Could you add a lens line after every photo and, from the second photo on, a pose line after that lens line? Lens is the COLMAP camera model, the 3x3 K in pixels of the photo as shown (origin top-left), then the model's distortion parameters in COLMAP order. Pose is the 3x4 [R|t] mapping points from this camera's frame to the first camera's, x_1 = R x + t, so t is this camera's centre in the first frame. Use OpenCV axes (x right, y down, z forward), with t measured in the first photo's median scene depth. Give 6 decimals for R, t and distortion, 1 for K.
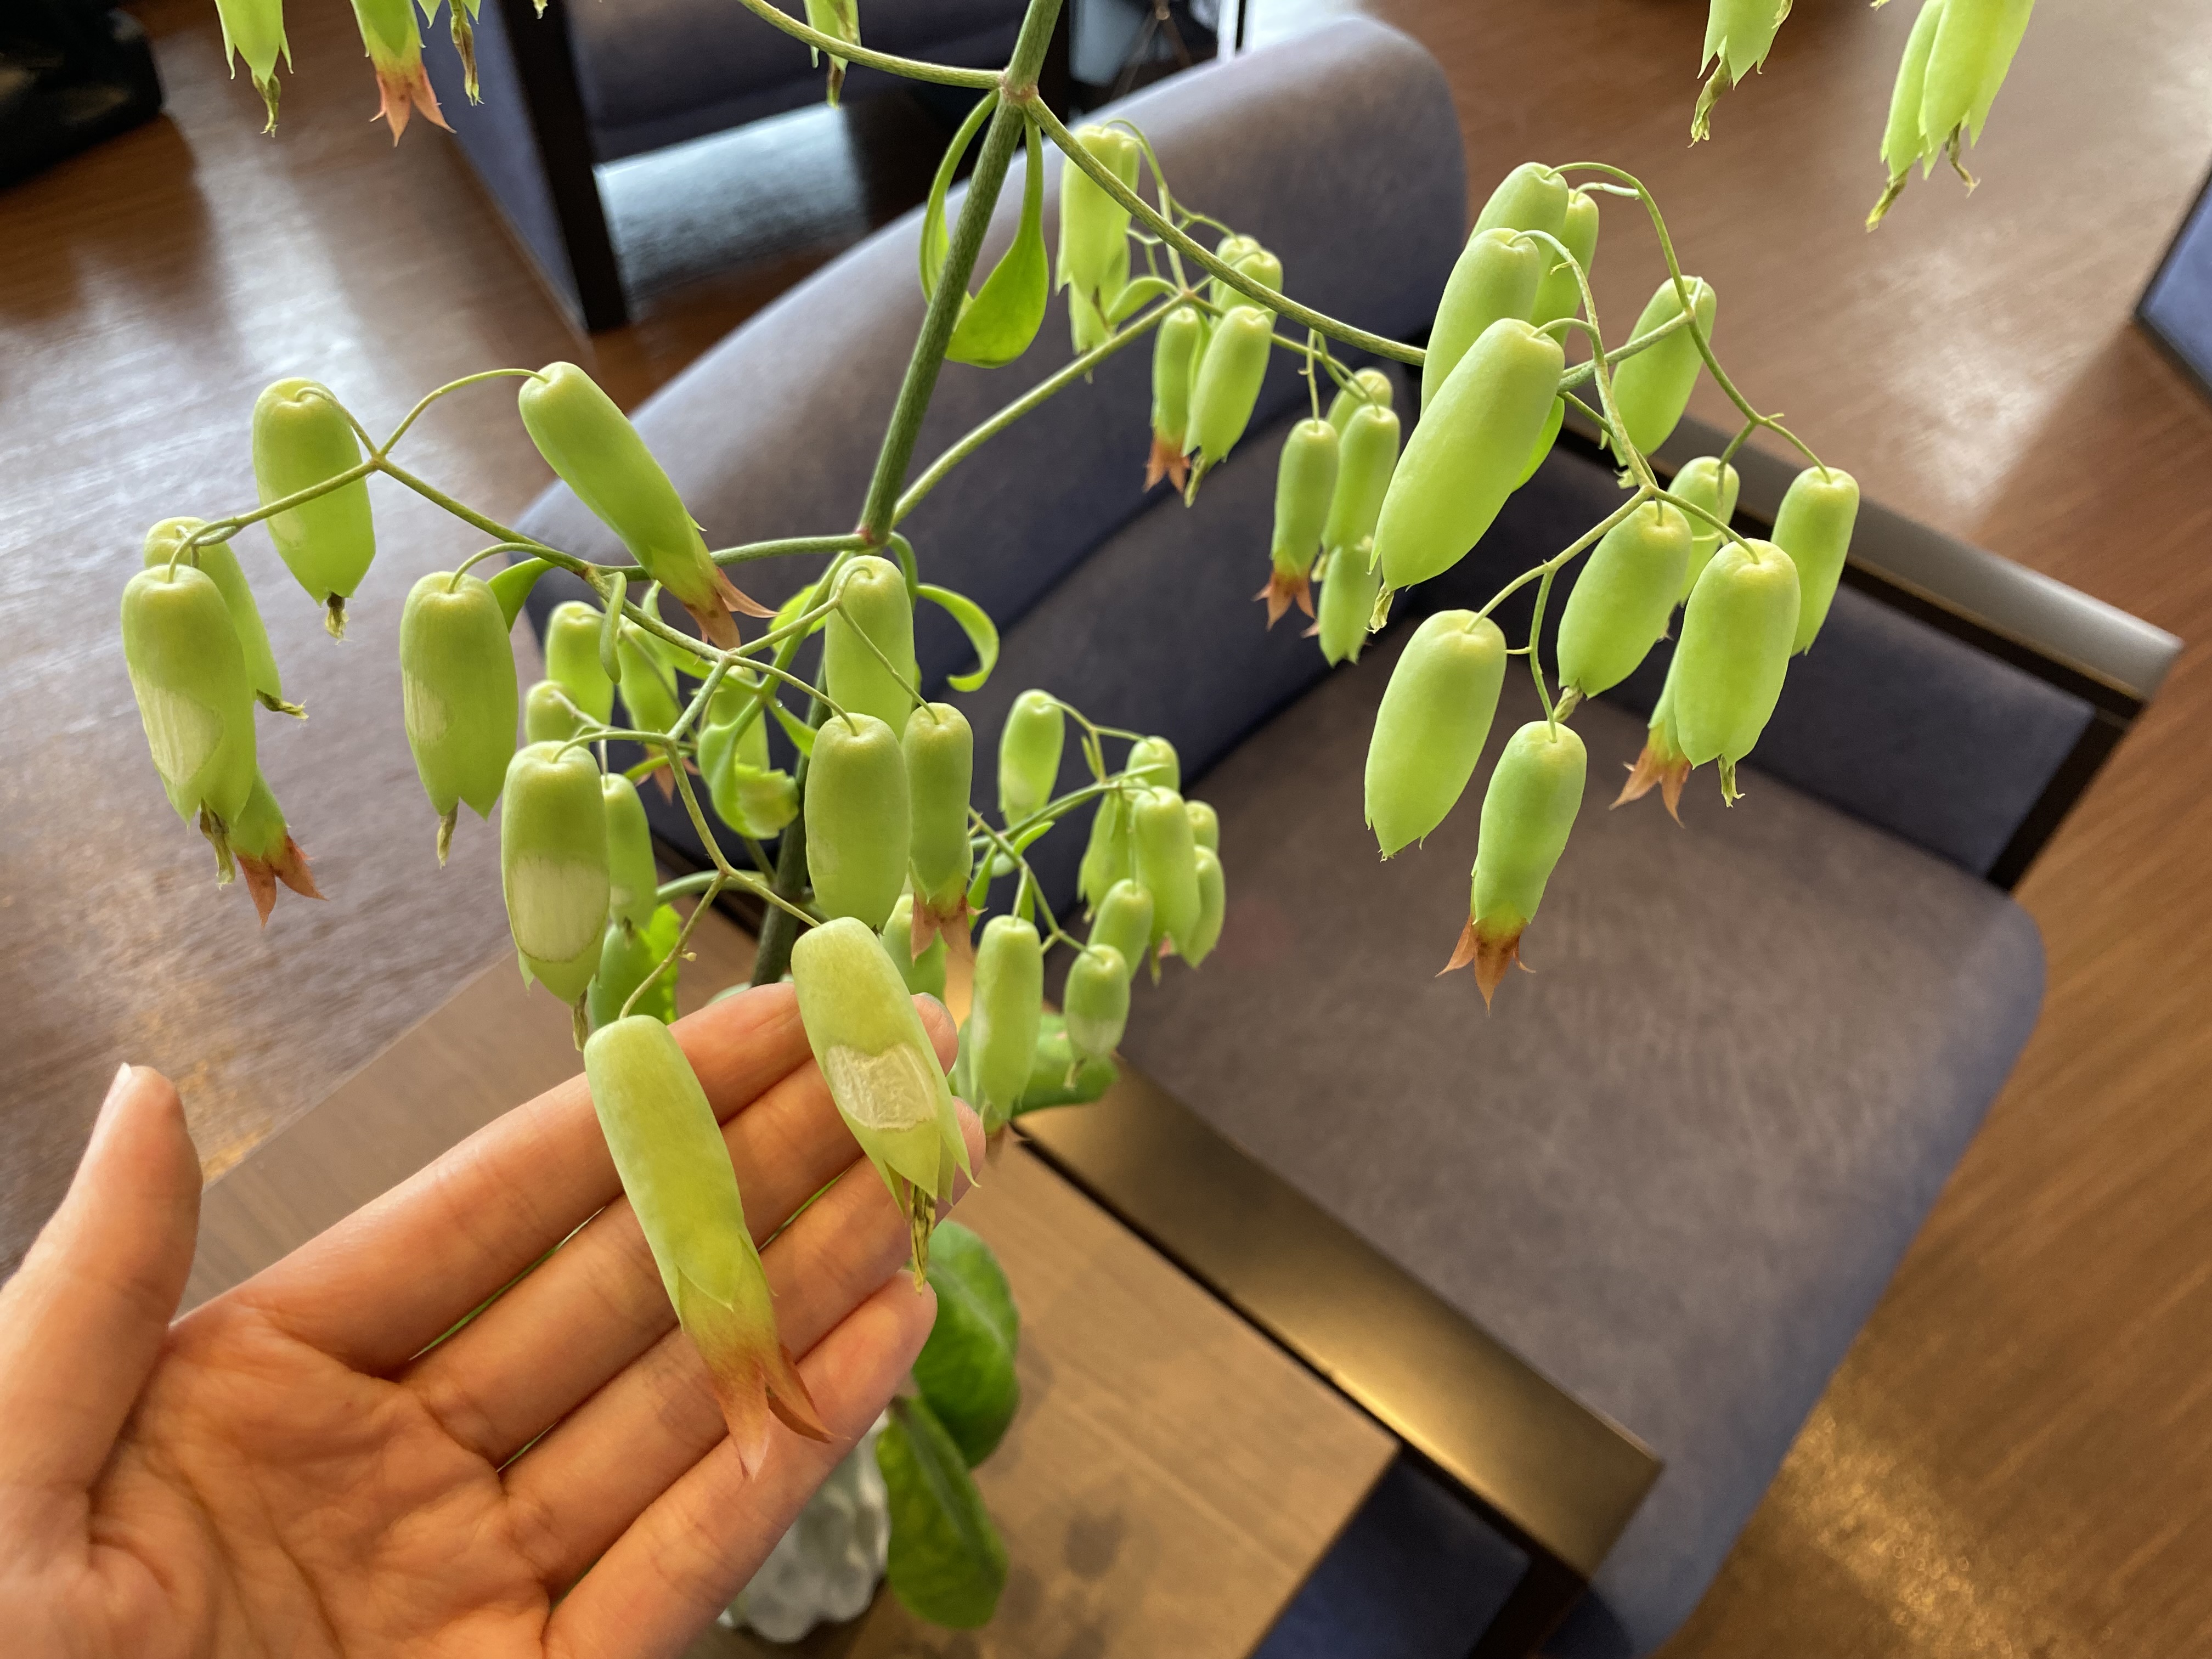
lens RADIAL K [[1753.0, 0, 1106.0], [0, 1753.0, 829.5], [0, 0, 1]] dist [0.054856, -0.084612]
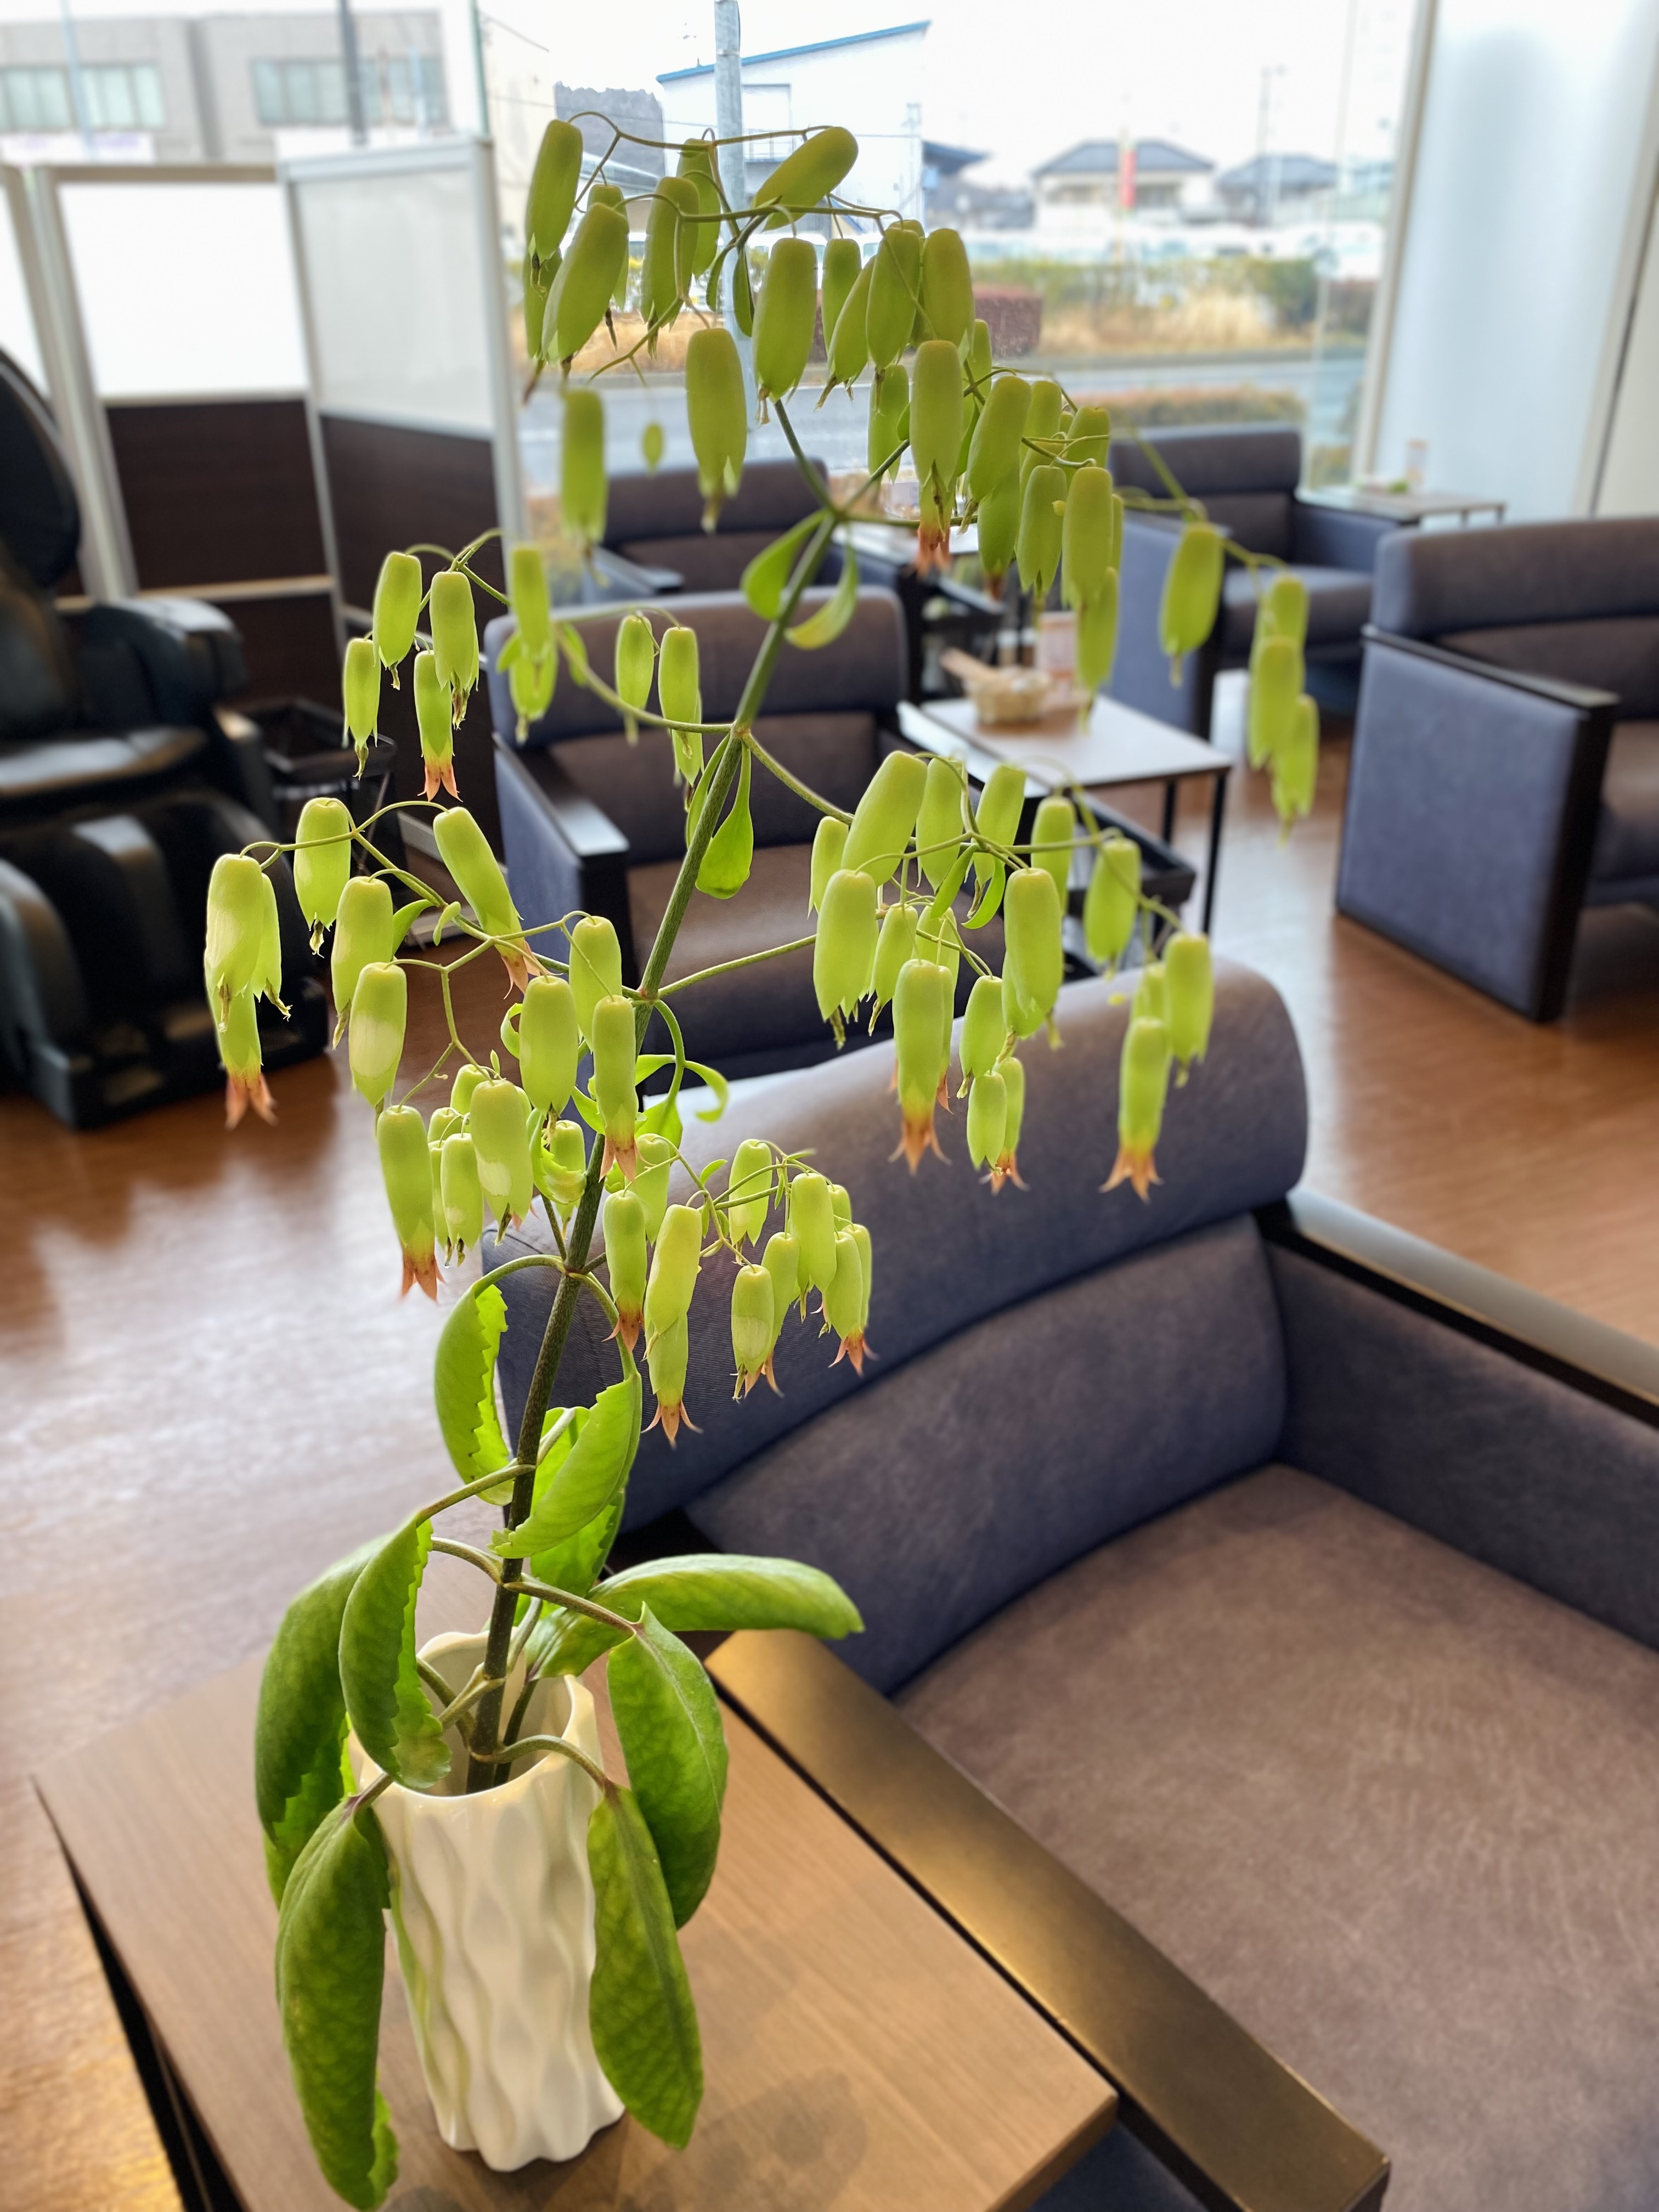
lens RADIAL K [[1753.0, 0, 829.5], [0, 1753.0, 1106.0], [0, 0, 1]] dist [0.054856, -0.084612]
pose [[0.980227, 0.054013, -0.190362, 0.123834], [-0.128947, 0.904072, -0.407465, 0.200165], [0.150092, 0.423954, 0.893160, -0.134235]]
